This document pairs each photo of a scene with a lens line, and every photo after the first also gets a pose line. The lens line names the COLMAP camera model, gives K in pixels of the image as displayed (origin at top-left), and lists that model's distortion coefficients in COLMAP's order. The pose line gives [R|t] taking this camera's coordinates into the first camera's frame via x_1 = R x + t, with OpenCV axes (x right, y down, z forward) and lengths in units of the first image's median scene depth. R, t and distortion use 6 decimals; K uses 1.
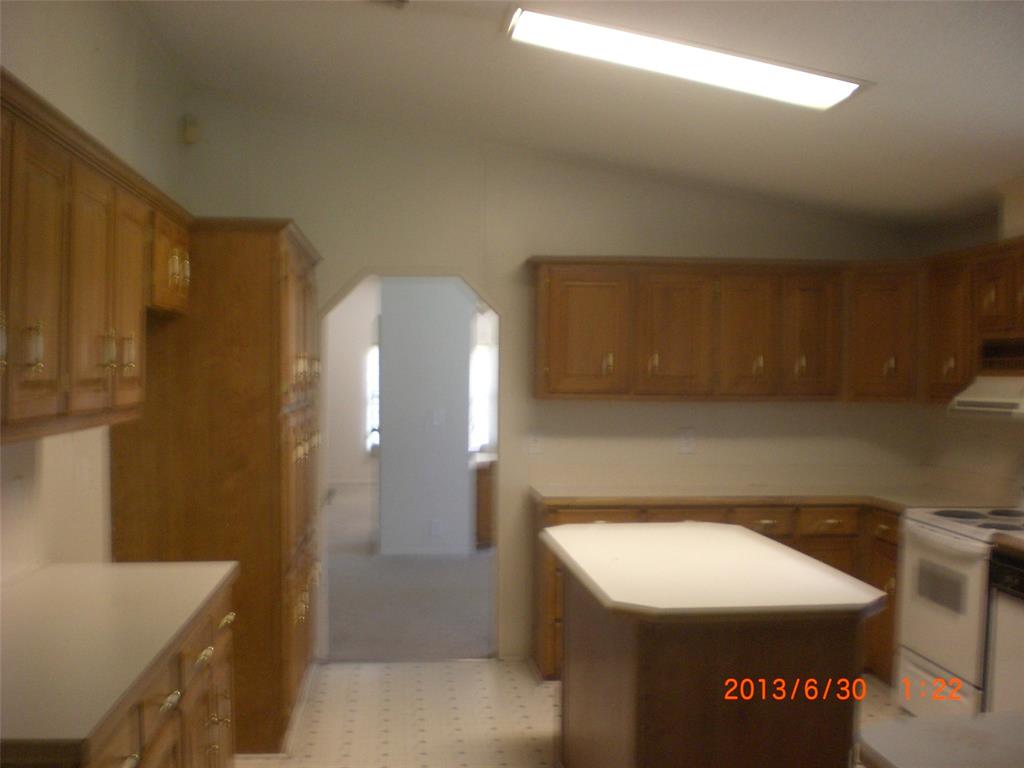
lens RADIAL K [[1241.9, 0, 512.0], [0, 1241.9, 384.0], [0, 0, 1]] dist [-0.035190, -0.330967]
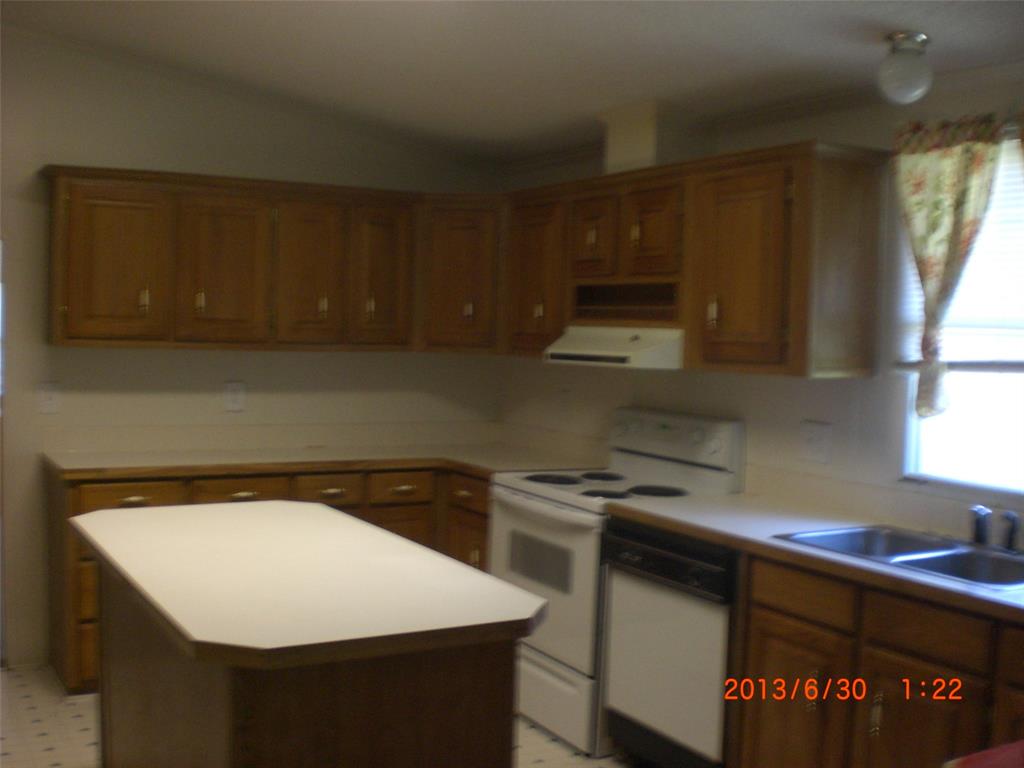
lens RADIAL K [[1241.9, 0, 512.0], [0, 1241.9, 384.0], [0, 0, 1]] dist [-0.035190, -0.330967]
pose [[0.917071, -0.003041, 0.398712, -0.025295], [-0.016667, 0.998805, 0.045954, -0.004665], [-0.398375, -0.048788, 0.915924, 0.169340]]
